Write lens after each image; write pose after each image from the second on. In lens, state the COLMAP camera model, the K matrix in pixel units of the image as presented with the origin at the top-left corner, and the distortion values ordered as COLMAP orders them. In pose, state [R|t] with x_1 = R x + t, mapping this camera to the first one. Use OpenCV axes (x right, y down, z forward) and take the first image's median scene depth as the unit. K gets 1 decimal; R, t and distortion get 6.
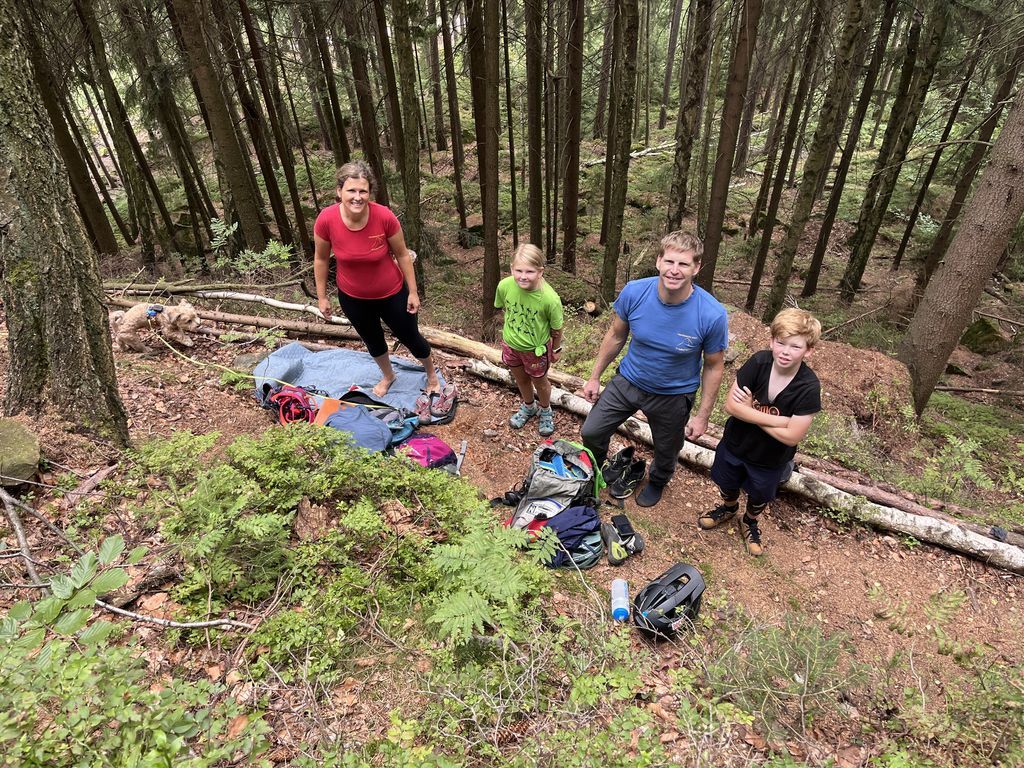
lens RADIAL K [[766.6, 0, 512.0], [0, 766.6, 384.0], [0, 0, 1]] dist [0.061983, -0.078369]
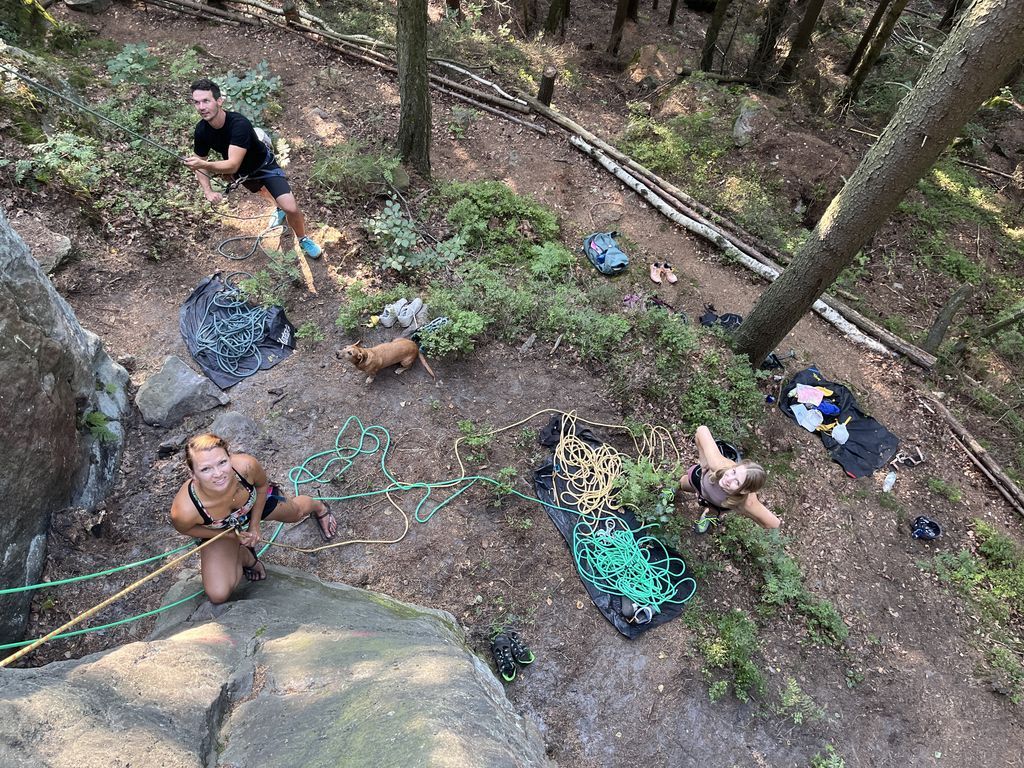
lens RADIAL K [[766.6, 0, 512.0], [0, 766.6, 384.0], [0, 0, 1]] dist [0.061983, -0.078369]
pose [[0.970325, 0.227081, -0.083089, 0.108176], [-0.167750, 0.879650, 0.445056, -0.355096], [0.174153, -0.417911, 0.891640, -1.091384]]
